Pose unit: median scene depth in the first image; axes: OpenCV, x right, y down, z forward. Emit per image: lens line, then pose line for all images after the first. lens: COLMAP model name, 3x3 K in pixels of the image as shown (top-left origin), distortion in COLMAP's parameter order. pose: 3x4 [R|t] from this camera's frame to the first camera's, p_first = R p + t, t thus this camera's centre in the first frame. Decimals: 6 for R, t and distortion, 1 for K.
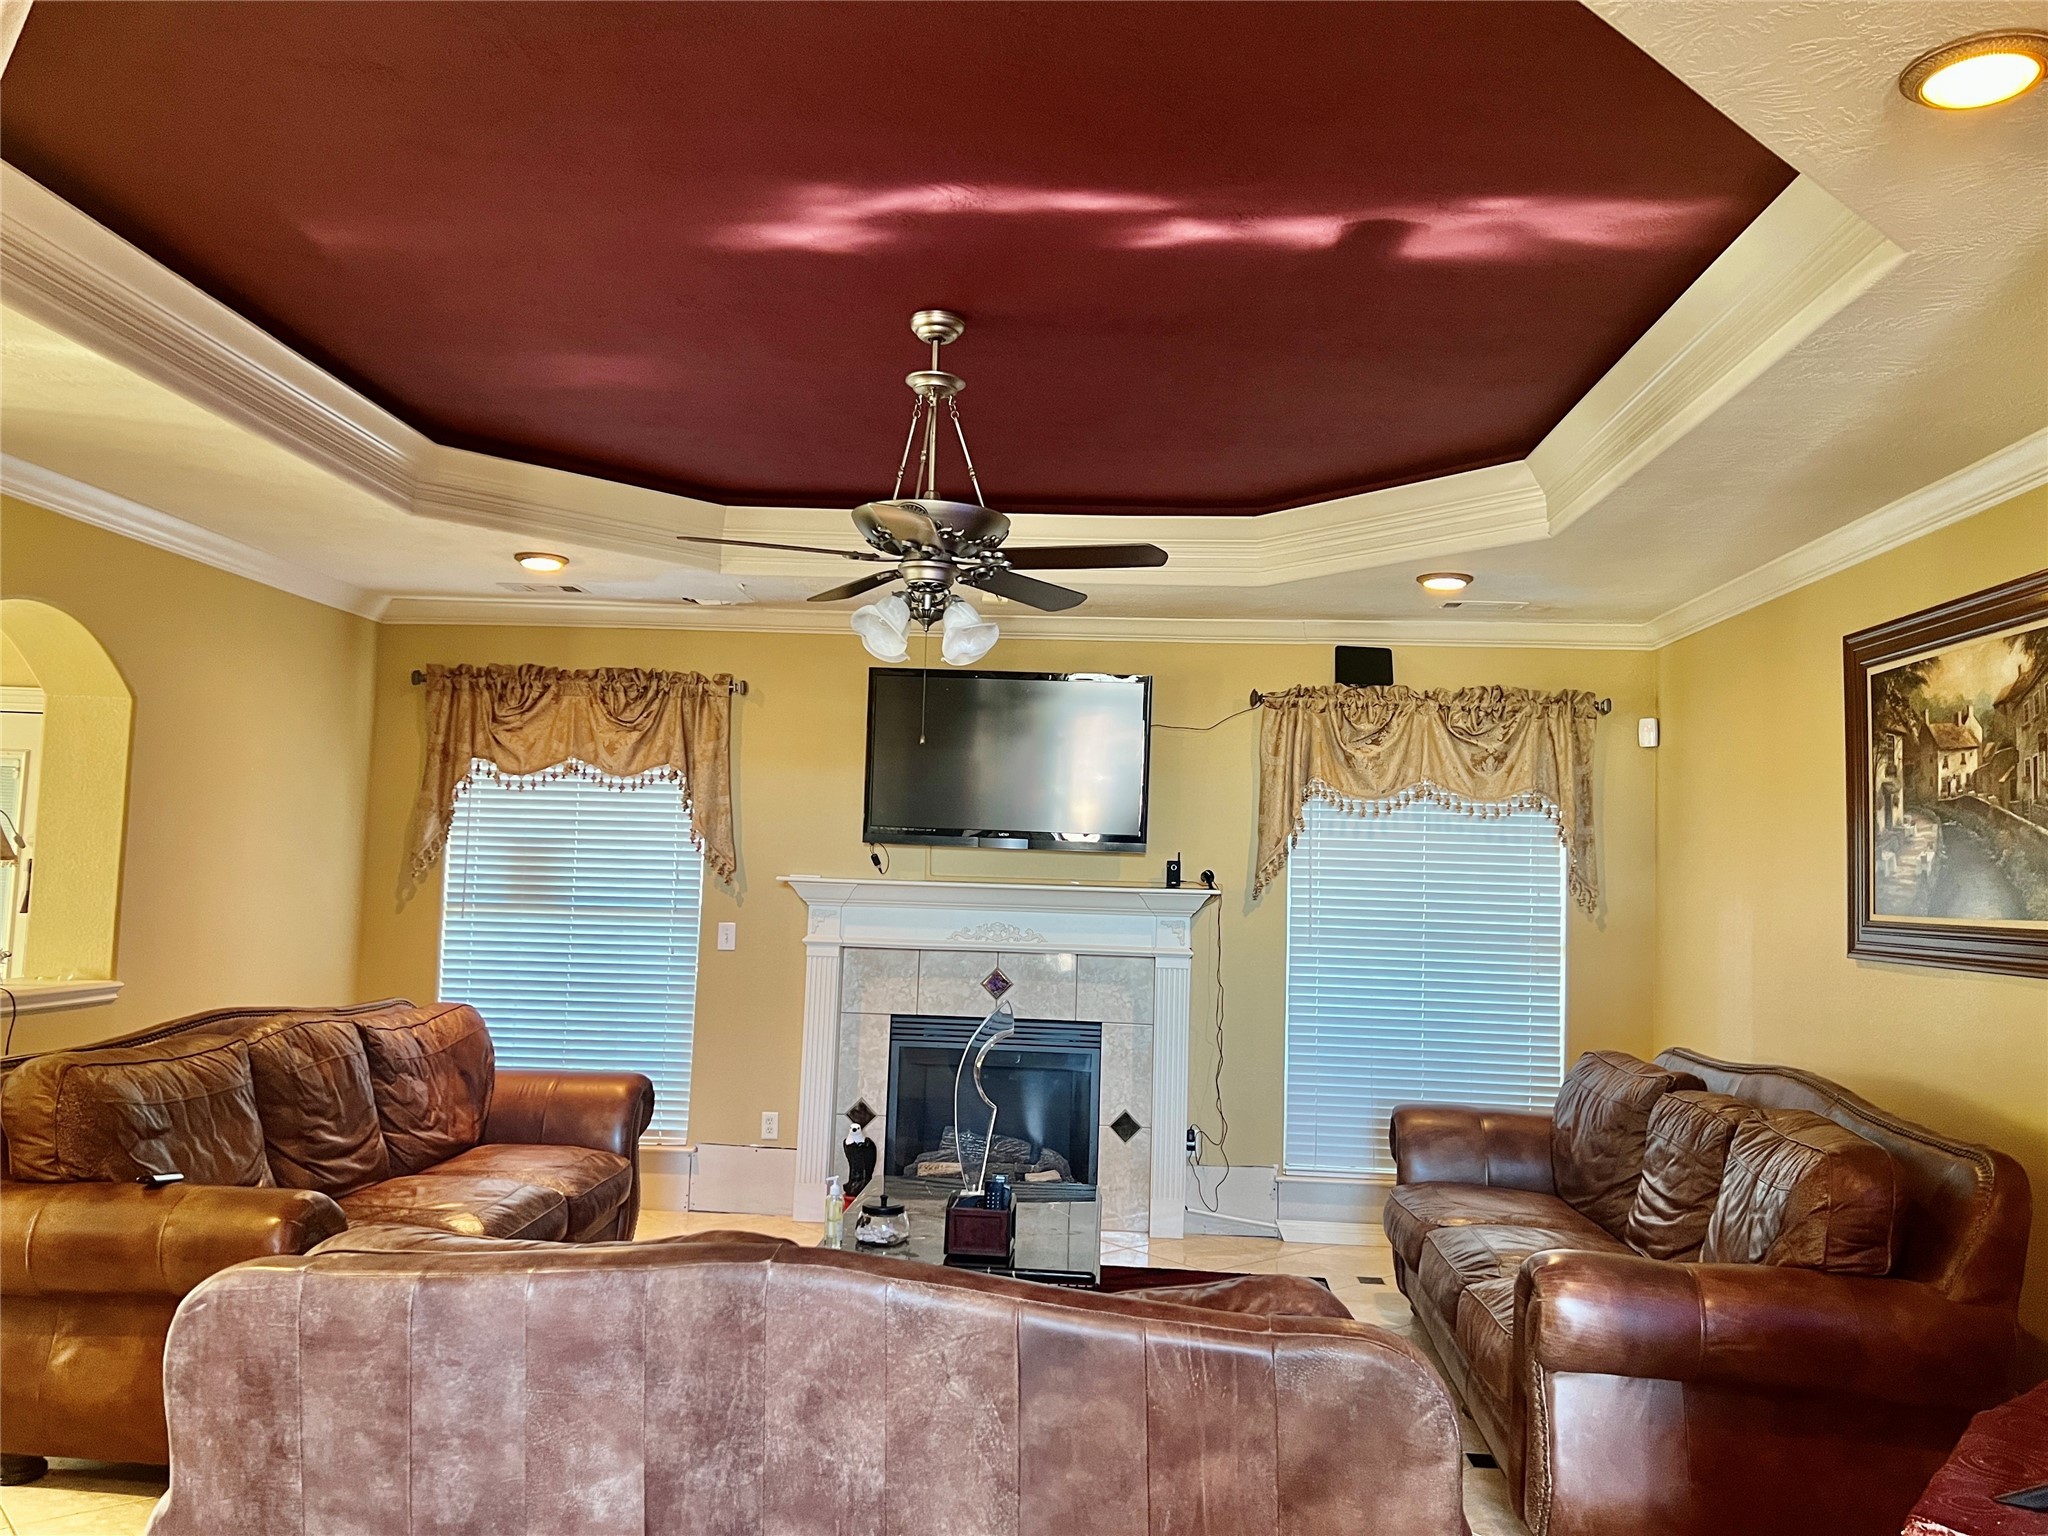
lens RADIAL K [[1550.9, 0, 1011.7], [0, 1550.9, 768.5], [0, 0, 1]] dist [0.090155, -0.109843]
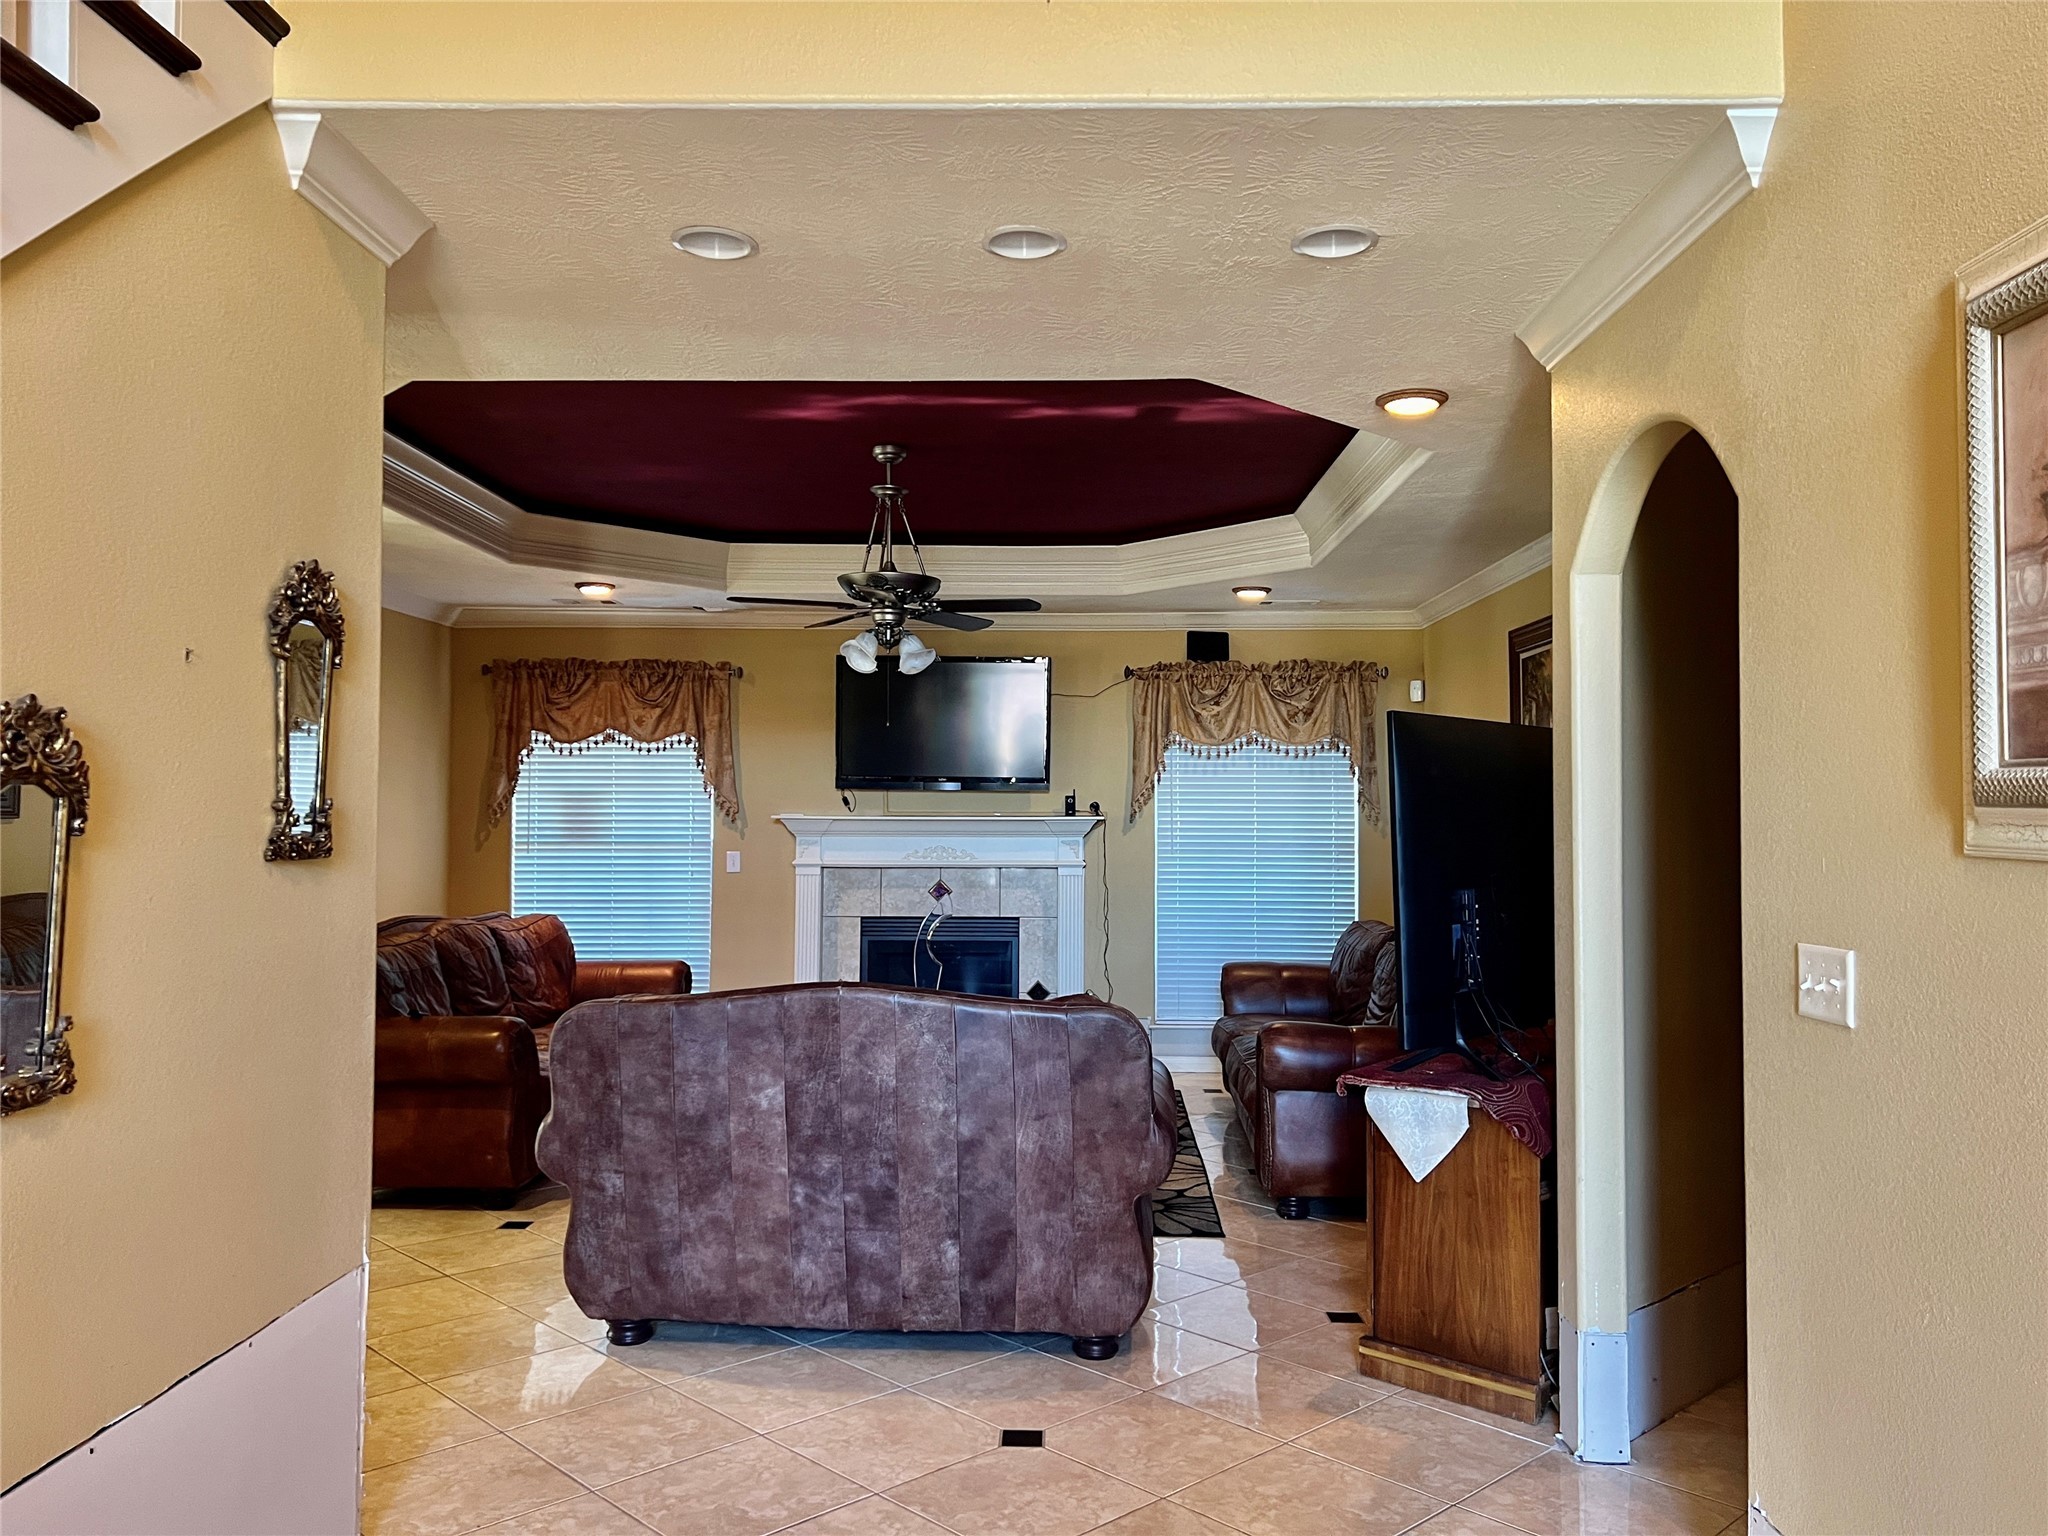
lens RADIAL K [[1546.7, 0, 1032.6], [0, 1546.7, 780.0], [0, 0, 1]] dist [0.065875, -0.081516]
pose [[0.998250, -0.026651, 0.052787, 0.002185], [0.023991, 0.998440, 0.050415, -0.021973], [-0.054048, -0.049060, 0.997332, -0.327013]]
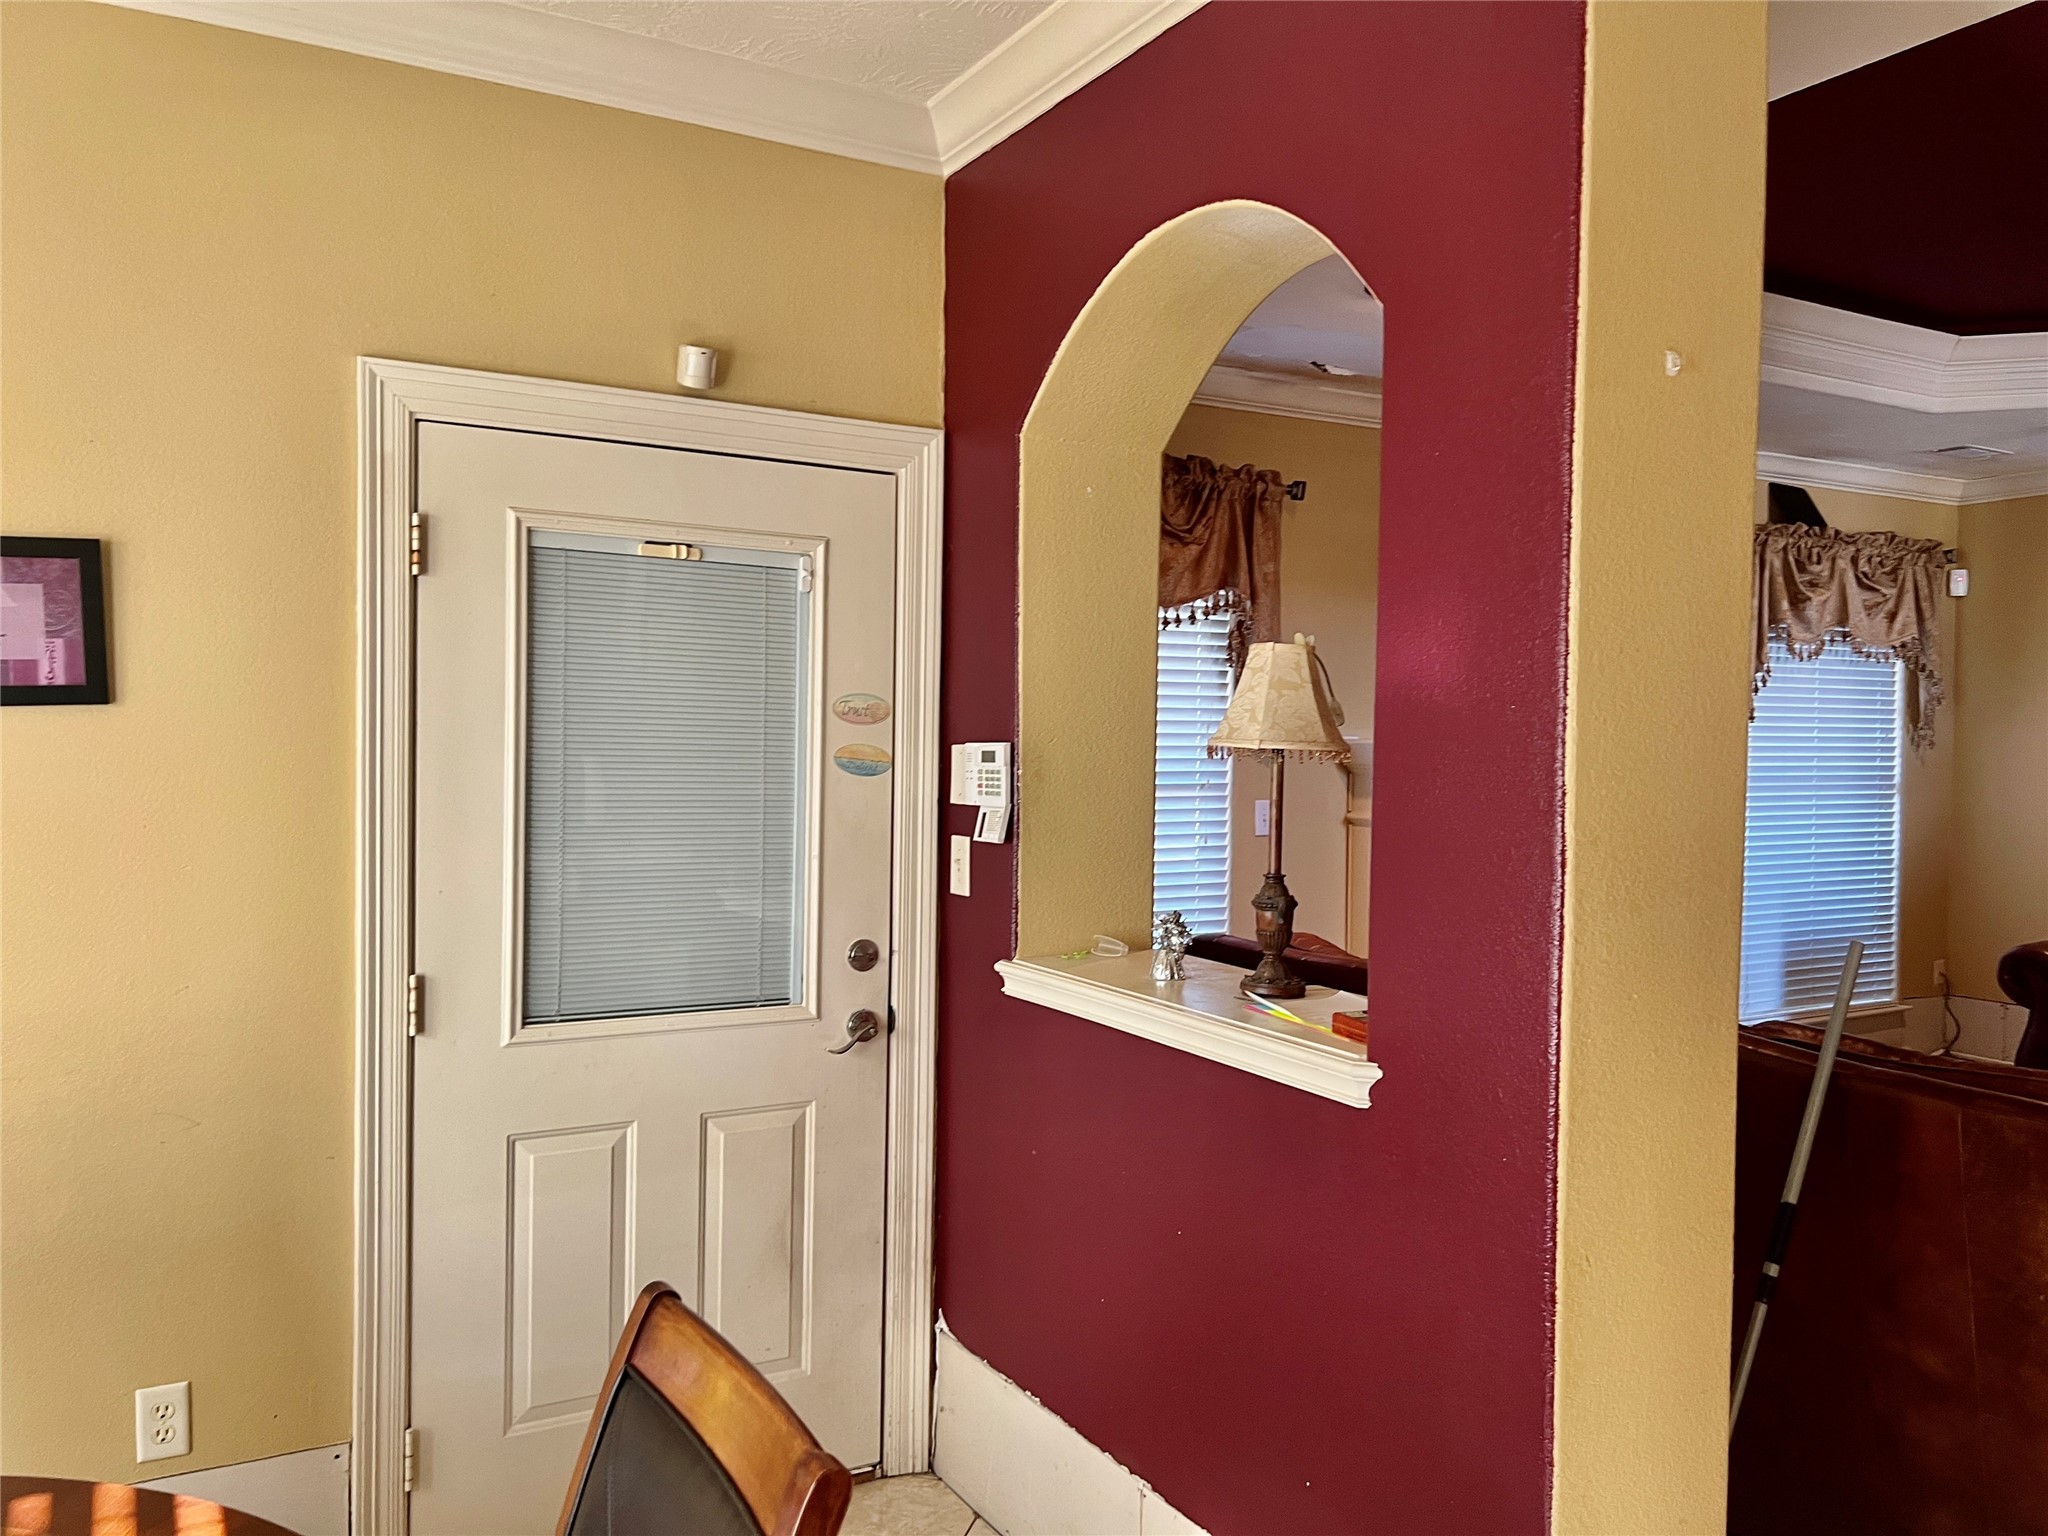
lens RADIAL K [[1546.7, 0, 1032.6], [0, 1546.7, 780.0], [0, 0, 1]] dist [0.065875, -0.081516]
pose [[0.833886, -0.042934, 0.550264, -0.718538], [-0.022555, 0.993486, 0.111697, 0.006036], [-0.551476, -0.105553, 0.827486, 0.444516]]
